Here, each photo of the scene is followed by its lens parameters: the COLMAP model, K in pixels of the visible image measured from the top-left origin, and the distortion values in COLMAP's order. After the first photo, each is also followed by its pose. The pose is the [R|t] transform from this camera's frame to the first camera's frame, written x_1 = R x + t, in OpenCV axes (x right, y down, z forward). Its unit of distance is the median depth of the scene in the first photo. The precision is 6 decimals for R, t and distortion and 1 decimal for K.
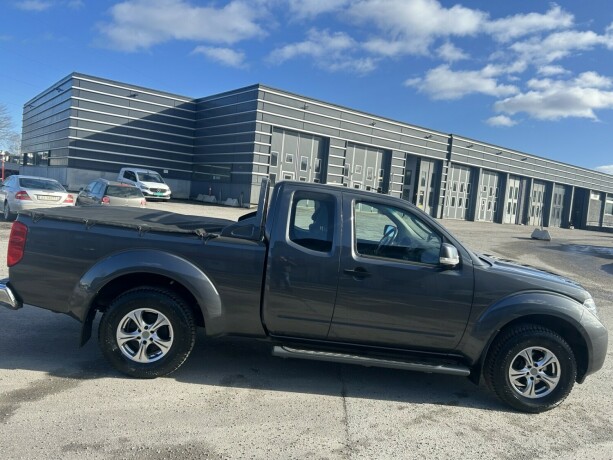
lens RADIAL K [[463.7, 0, 319.0], [0, 463.7, 229.9], [0, 0, 1]] dist [0.045431, -0.057519]
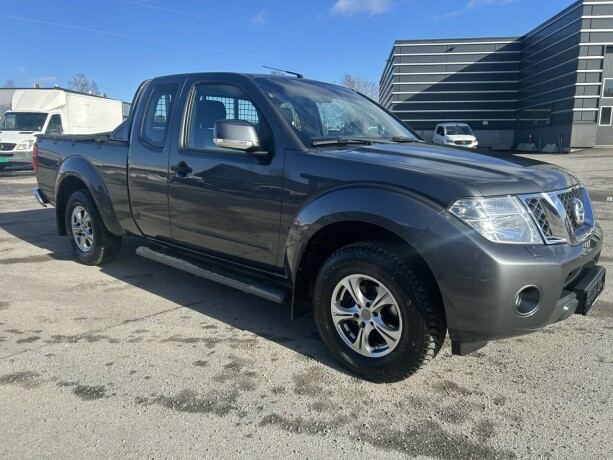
lens RADIAL K [[463.7, 0, 319.0], [0, 463.7, 229.9], [0, 0, 1]] dist [0.045431, -0.057519]
pose [[0.716097, 0.031173, -0.697305, 0.835862], [0.025228, 0.997194, 0.070488, 0.144323], [0.697545, -0.068068, 0.713300, 0.518392]]
